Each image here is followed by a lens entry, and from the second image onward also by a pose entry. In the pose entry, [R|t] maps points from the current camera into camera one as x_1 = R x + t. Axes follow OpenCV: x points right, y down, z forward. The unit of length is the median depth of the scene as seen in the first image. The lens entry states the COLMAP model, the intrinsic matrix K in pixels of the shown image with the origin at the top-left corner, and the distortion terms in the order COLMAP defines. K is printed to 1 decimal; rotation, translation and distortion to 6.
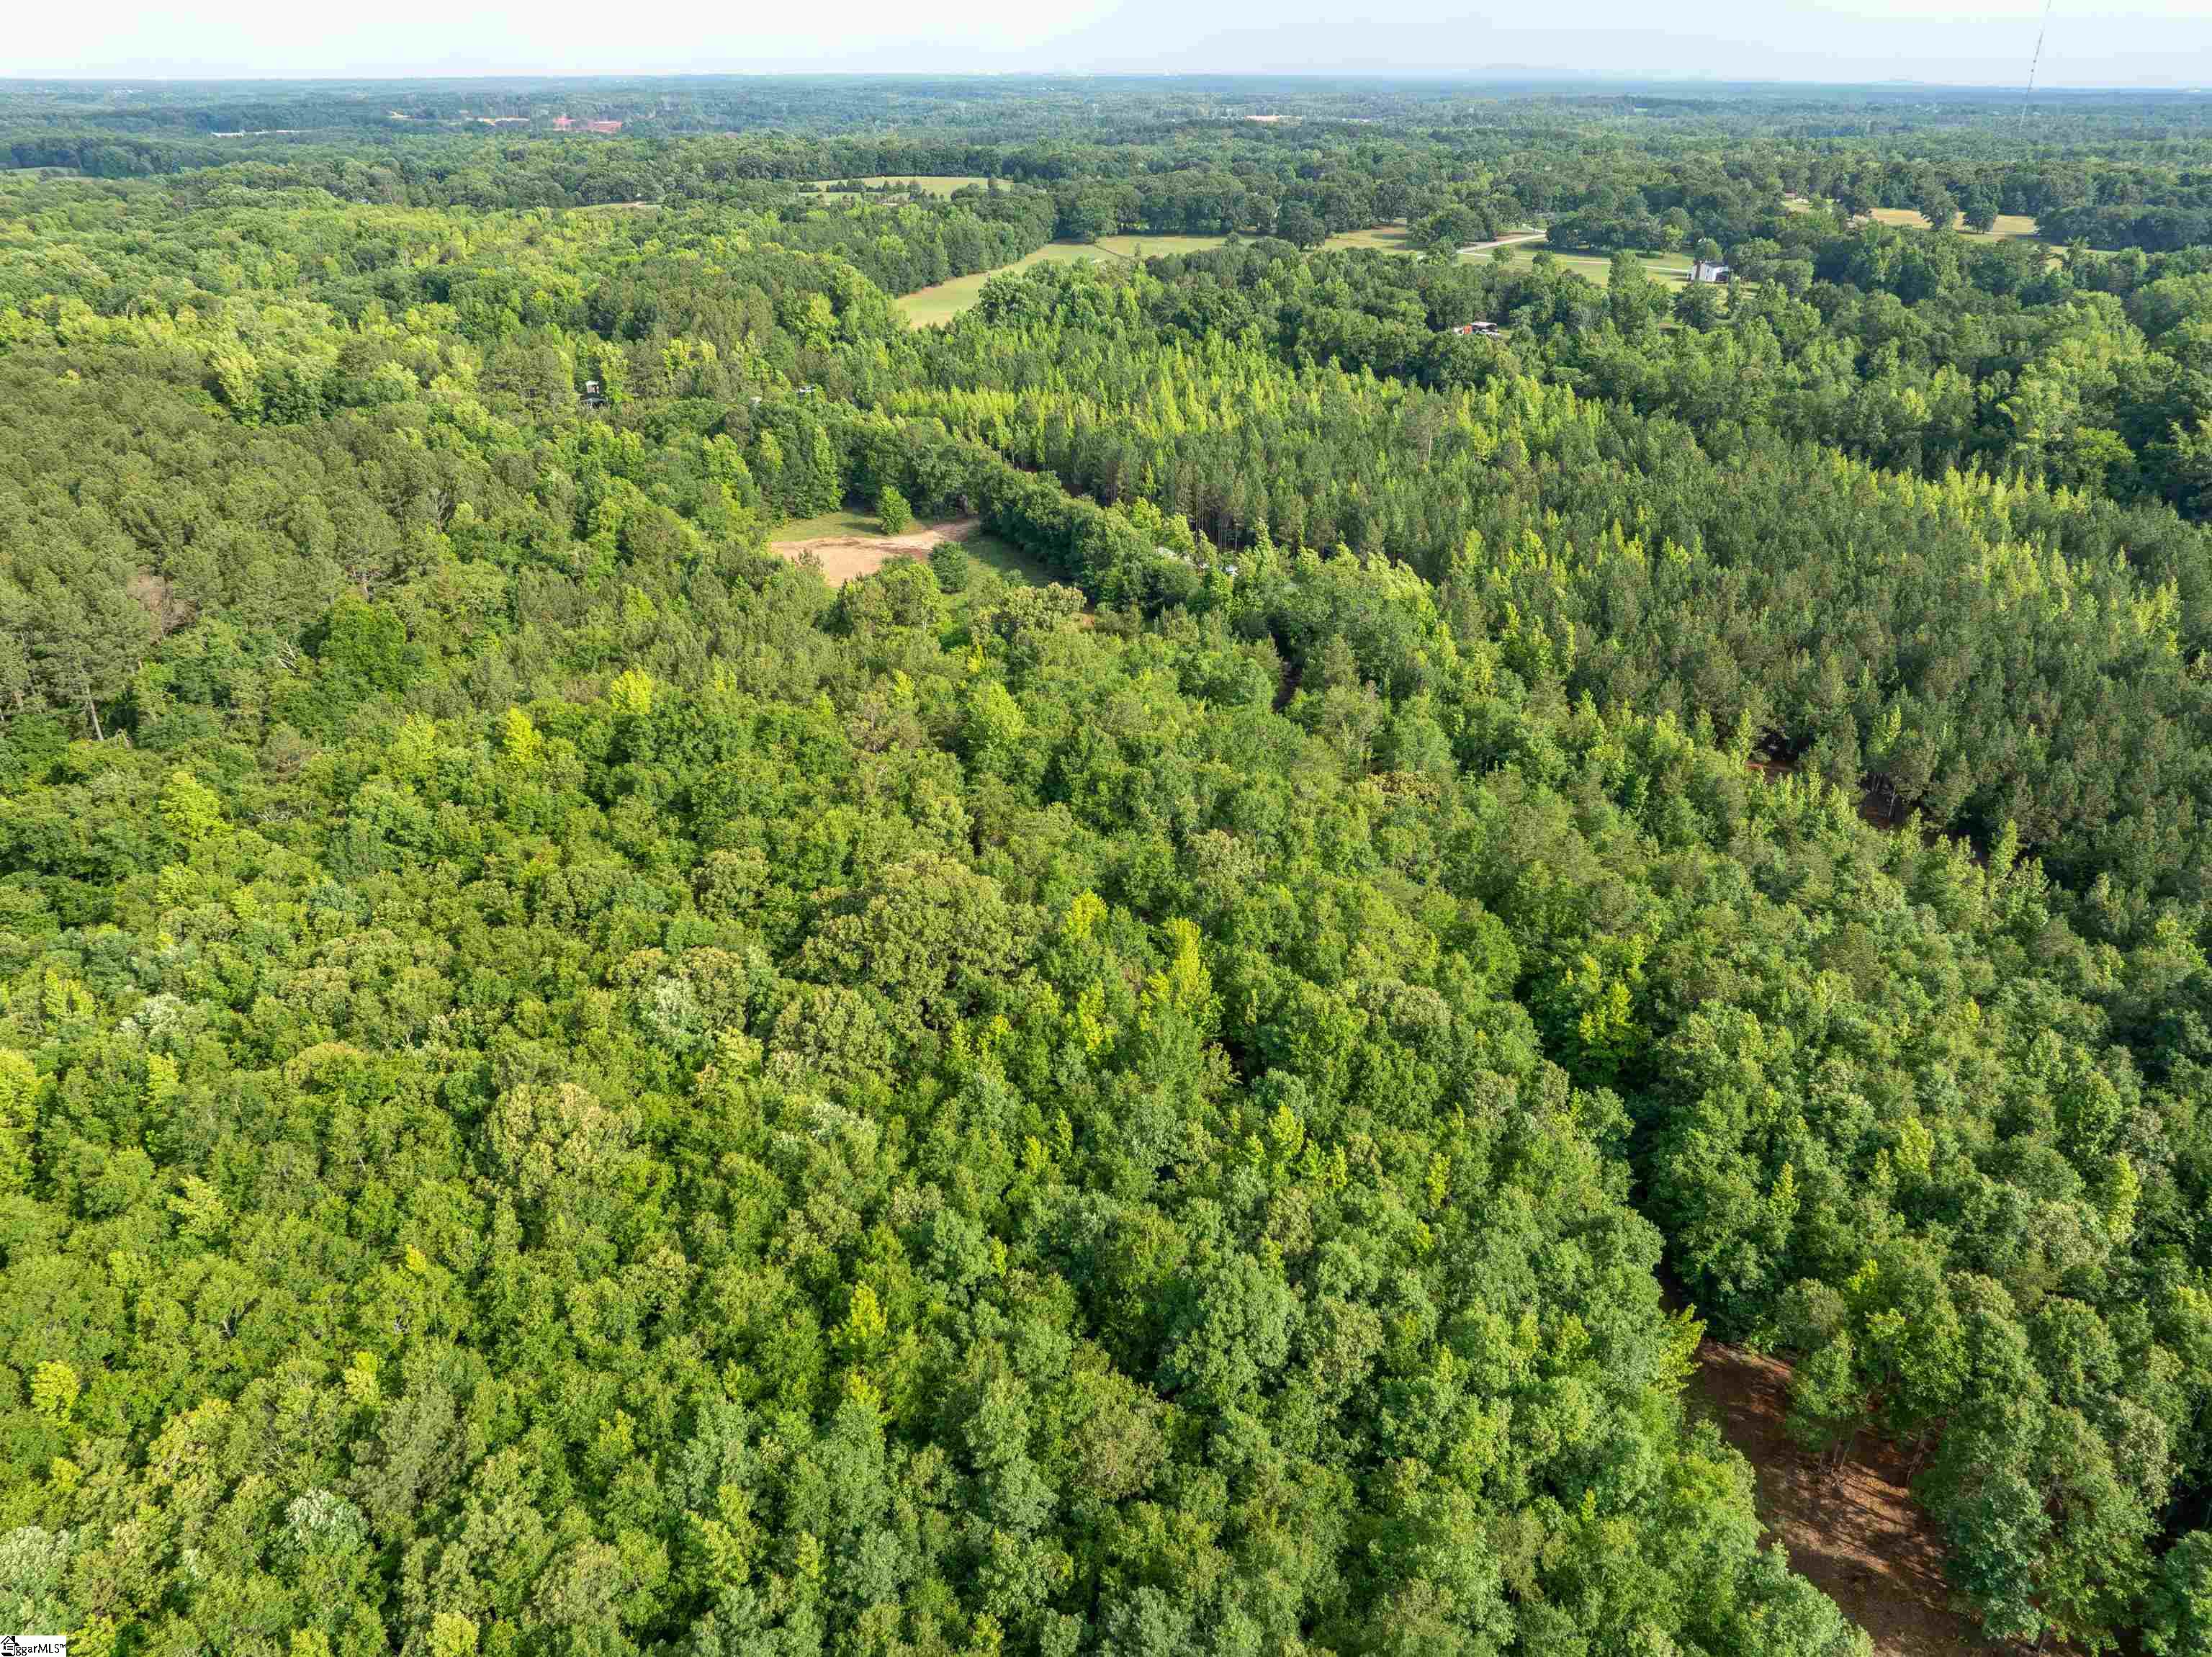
lens RADIAL K [[1514.8, 0, 1106.0], [0, 1514.8, 828.5], [0, 0, 1]] dist [-0.006558, 0.039578]
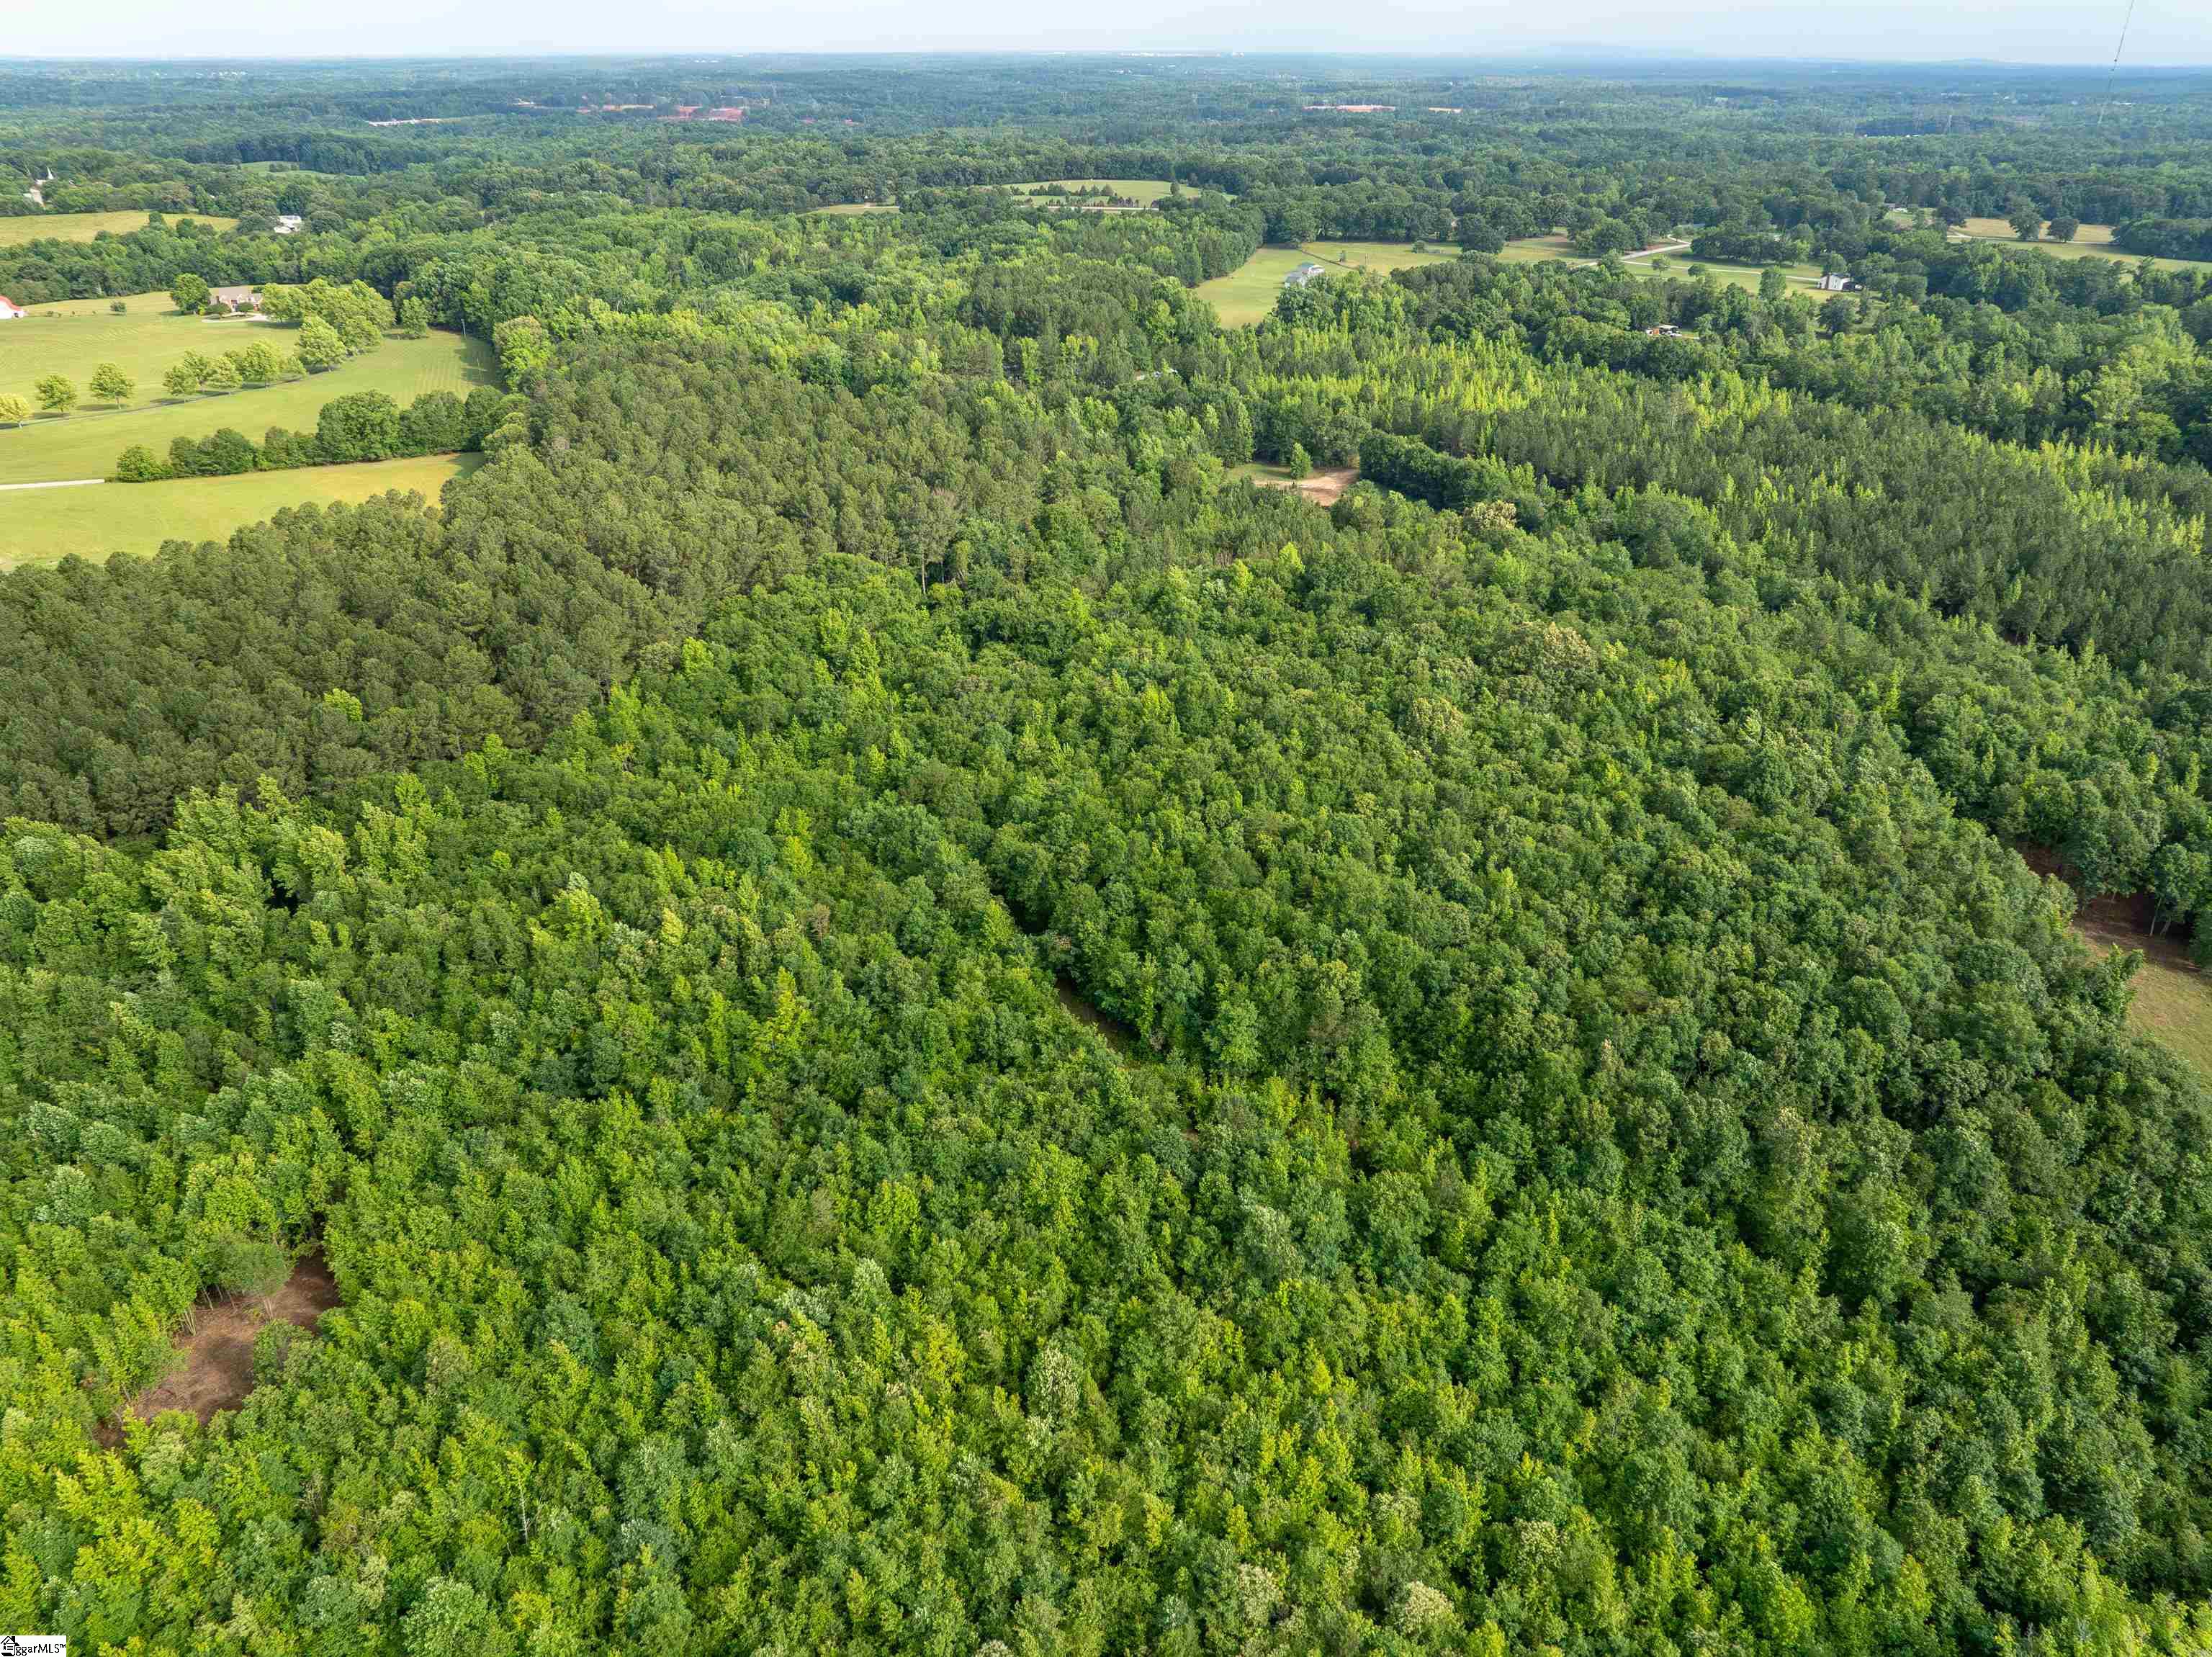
lens RADIAL K [[1604.5, 0, 1106.0], [0, 1604.5, 828.5], [0, 0, 1]] dist [-0.021192, 0.061554]
pose [[0.999893, 0.012326, -0.007816, -0.239673], [-0.012343, 0.999921, -0.002181, 0.109403], [0.007789, 0.002277, 0.999967, -0.394947]]
